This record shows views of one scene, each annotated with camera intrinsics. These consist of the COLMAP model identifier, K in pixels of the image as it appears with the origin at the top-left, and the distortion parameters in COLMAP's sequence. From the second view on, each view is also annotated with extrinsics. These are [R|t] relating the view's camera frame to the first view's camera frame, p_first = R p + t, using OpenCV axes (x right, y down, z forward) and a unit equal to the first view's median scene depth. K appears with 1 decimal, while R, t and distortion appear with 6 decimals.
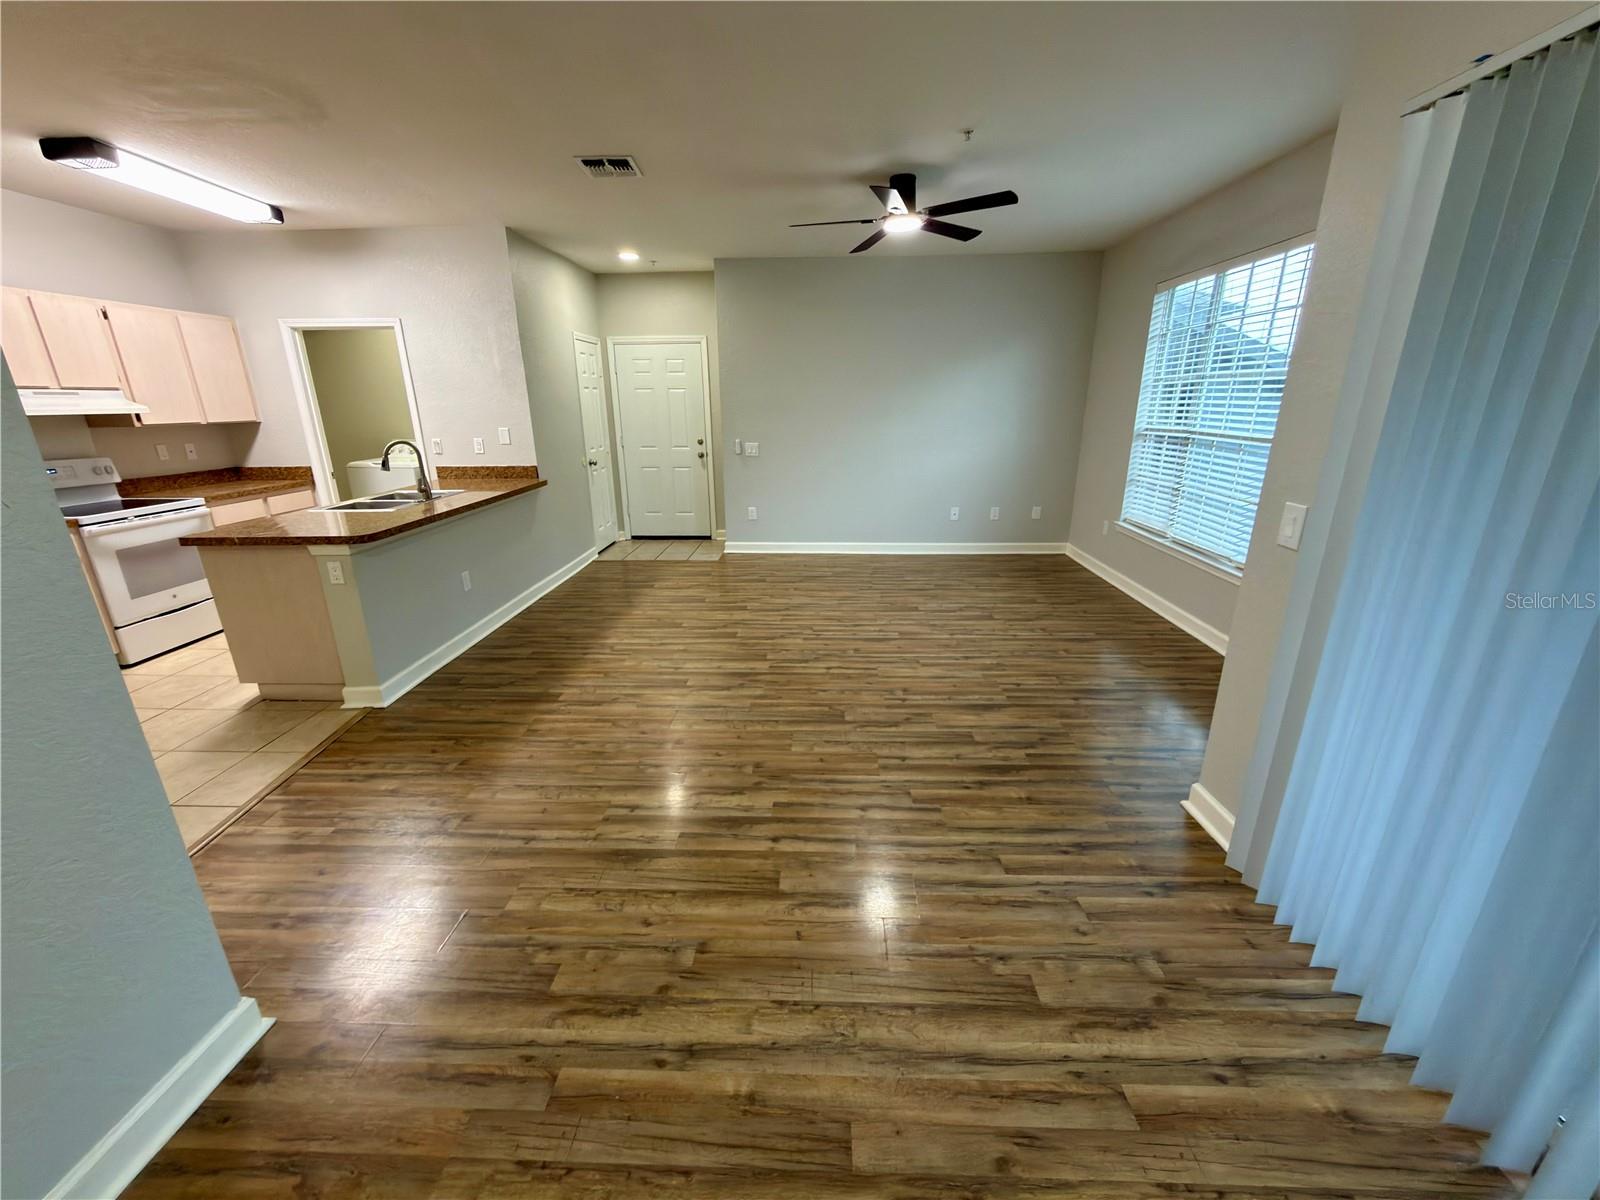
lens RADIAL K [[633.5, 0, 800.0], [0, 633.5, 604.2], [0, 0, 1]] dist [-0.001873, -0.000413]
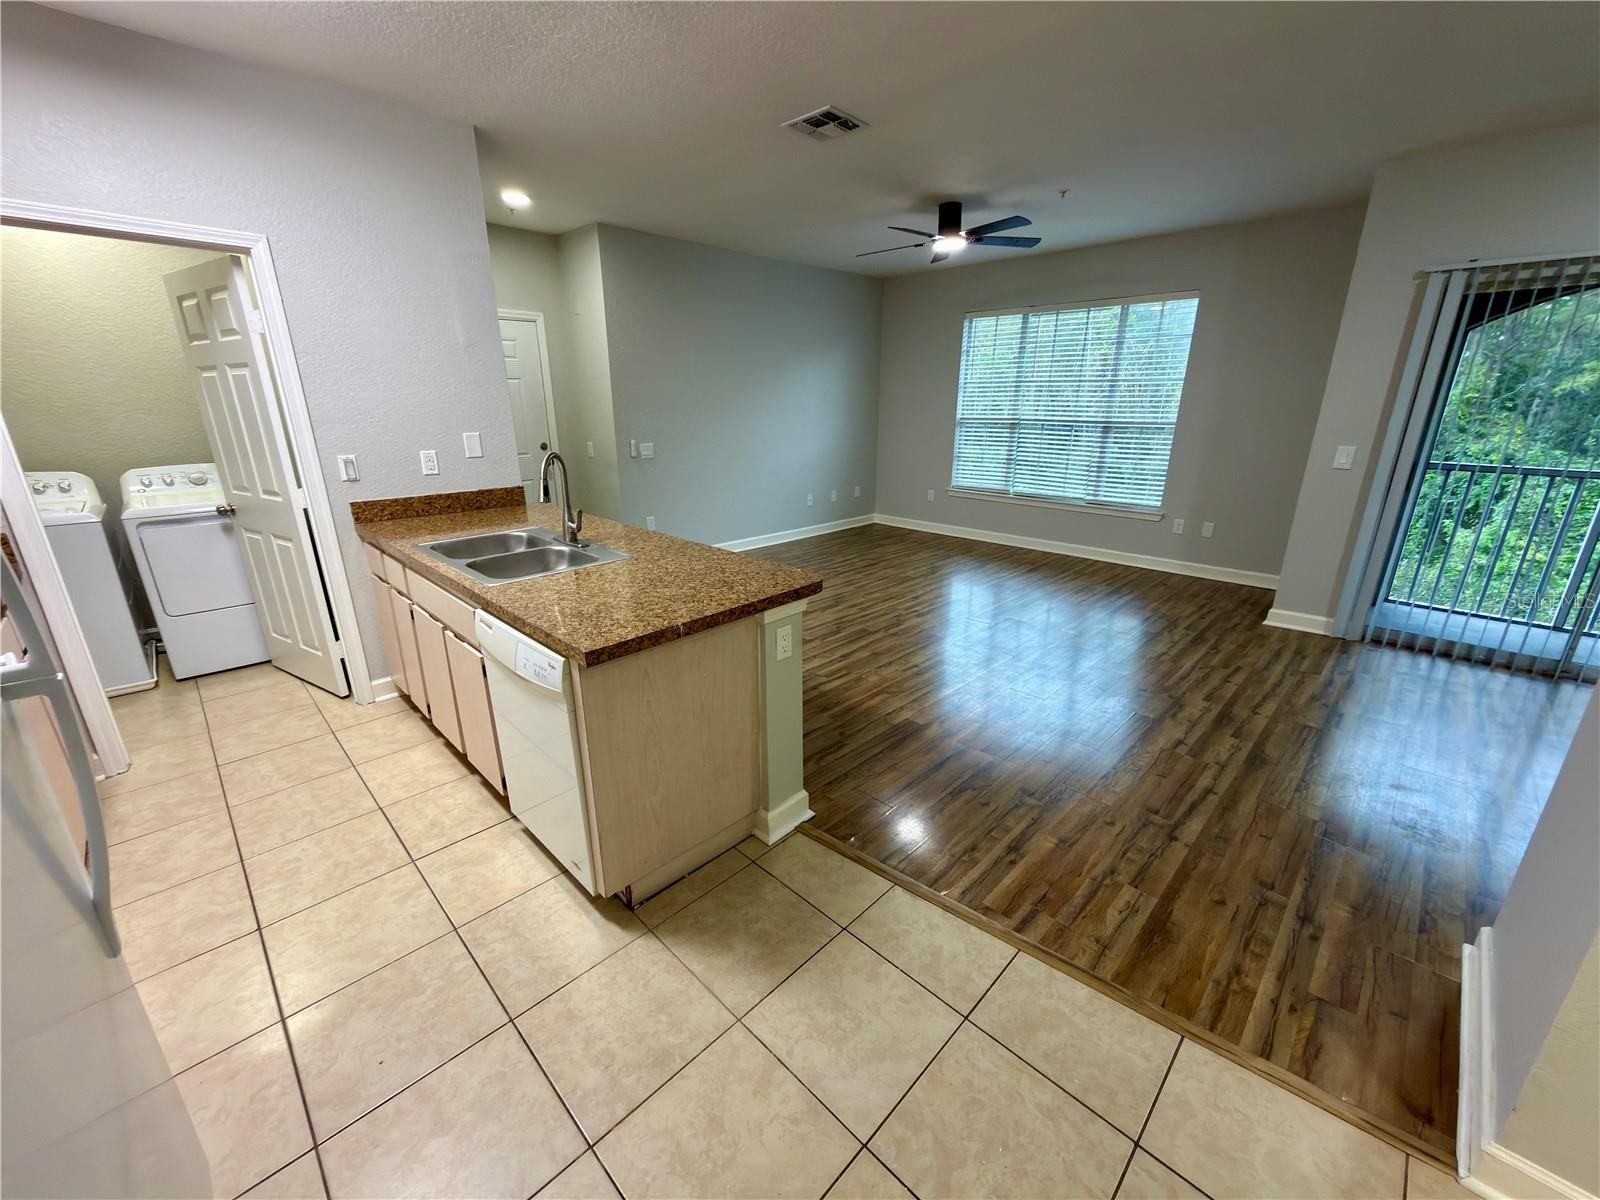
lens RADIAL K [[639.5, 0, 795.2], [0, 639.5, 597.4], [0, 0, 1]] dist [-0.000189, -0.000094]
pose [[0.681517, -0.212749, 0.700194, -0.956200], [0.220770, 0.972002, 0.080455, -0.118744], [-0.697707, 0.099750, 0.709405, 0.402150]]
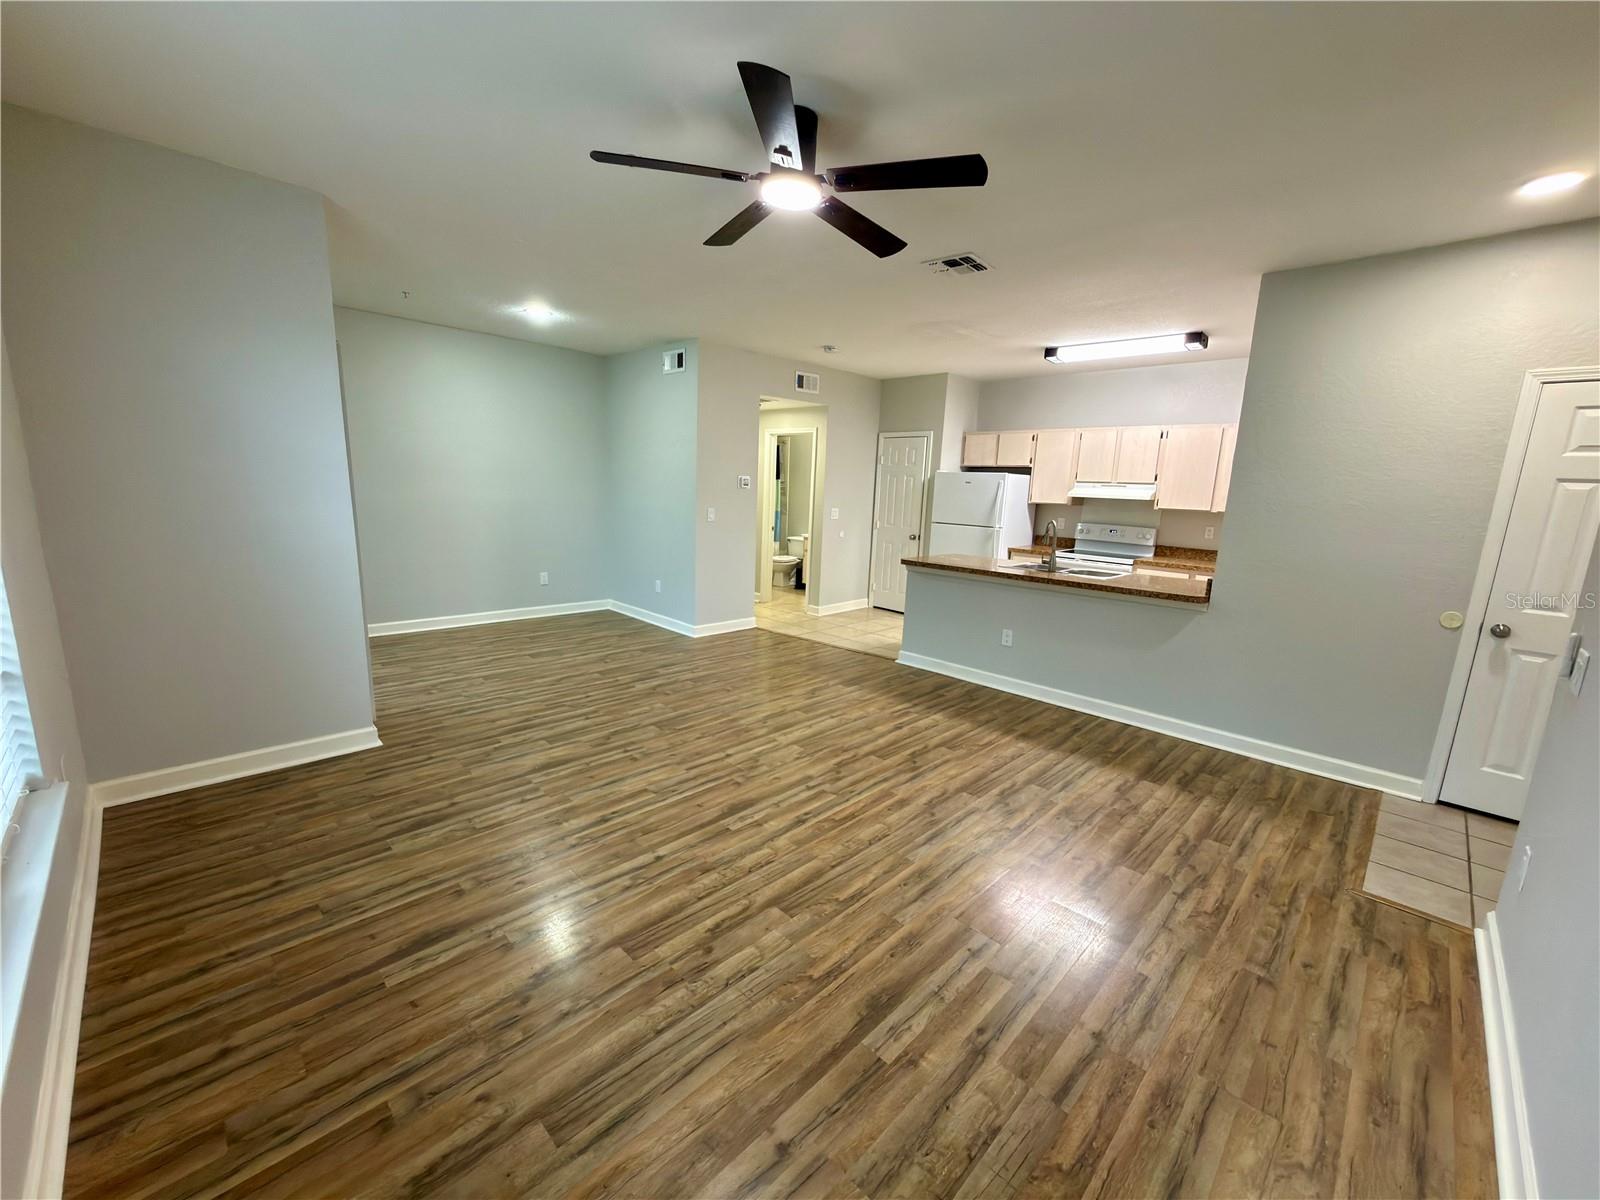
lens RADIAL K [[639.5, 0, 795.2], [0, 639.5, 597.4], [0, 0, 1]] dist [-0.000189, -0.000094]
pose [[-0.678478, 0.113360, -0.725822, 0.613534], [-0.256035, 0.889583, 0.378271, -0.471027], [0.688559, 0.442484, -0.574538, 1.448816]]
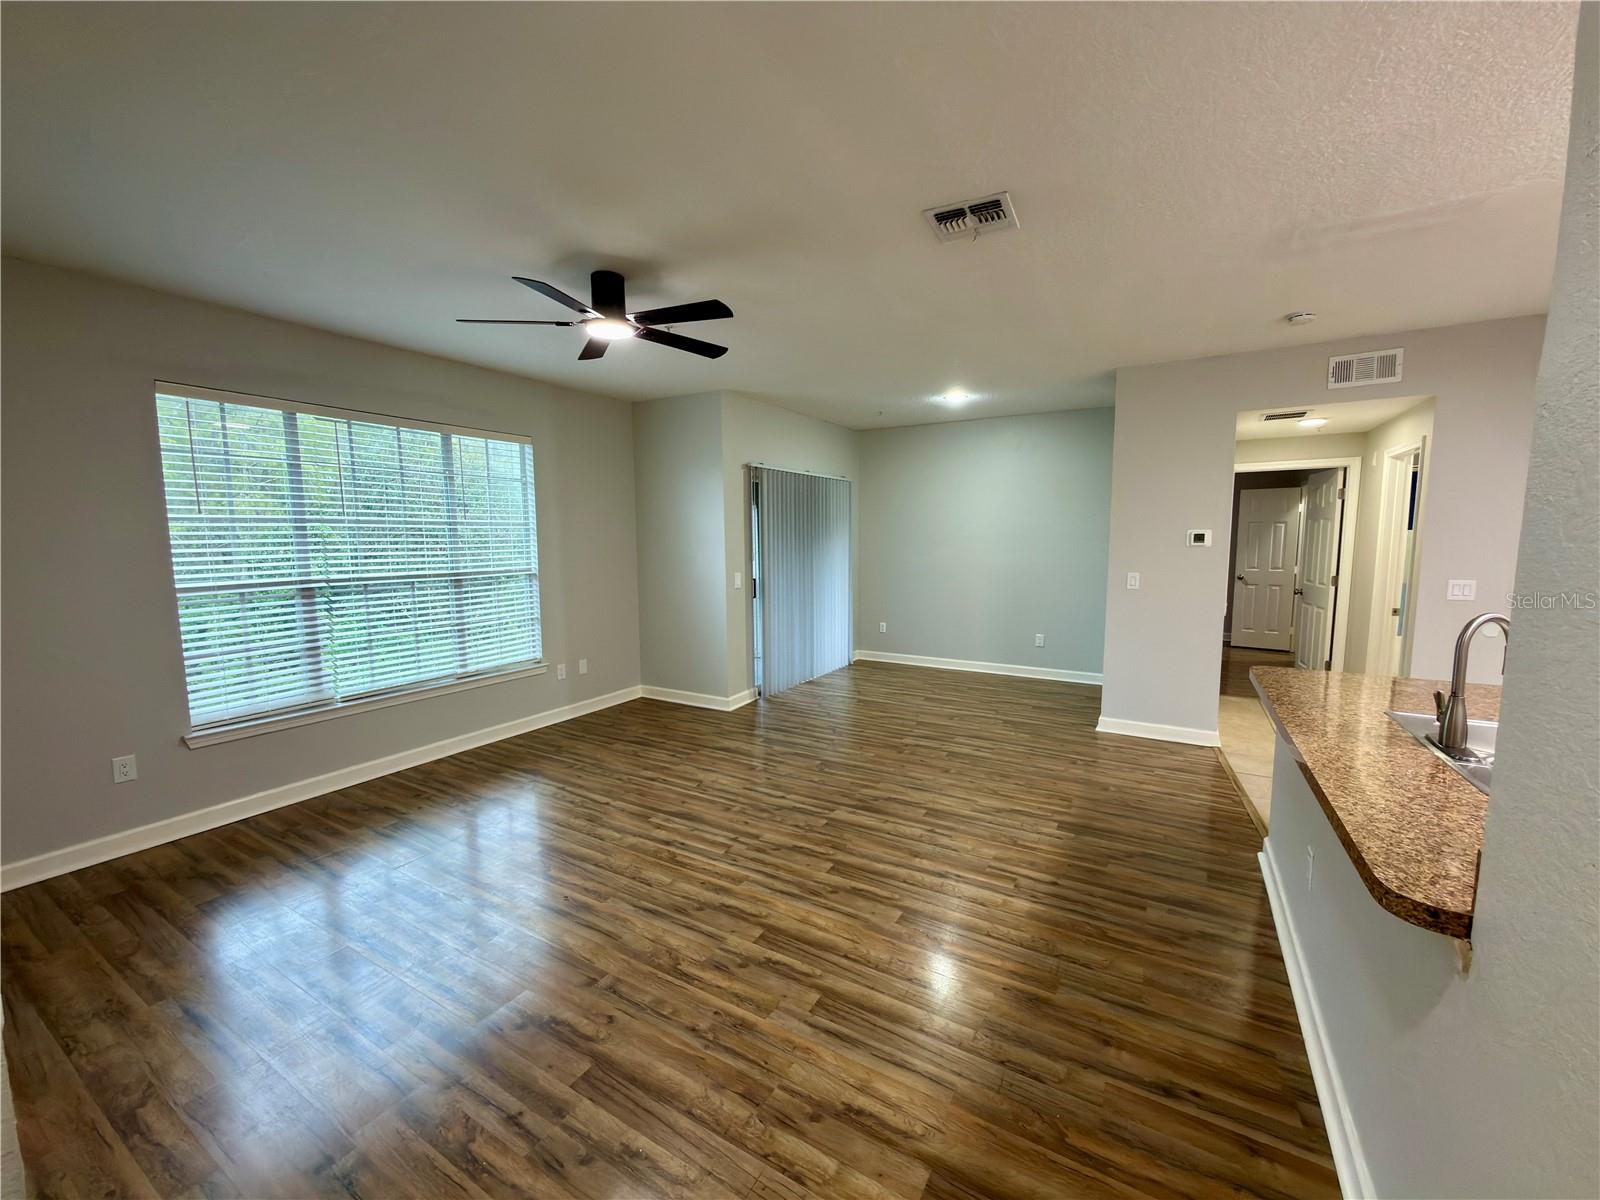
lens RADIAL K [[633.5, 0, 800.0], [0, 633.5, 604.2], [0, 0, 1]] dist [-0.001873, -0.000413]
pose [[-0.878342, -0.036045, 0.476671, -0.422948], [0.160763, 0.916800, 0.365558, -0.511988], [-0.450189, 0.397716, -0.799469, 1.593432]]
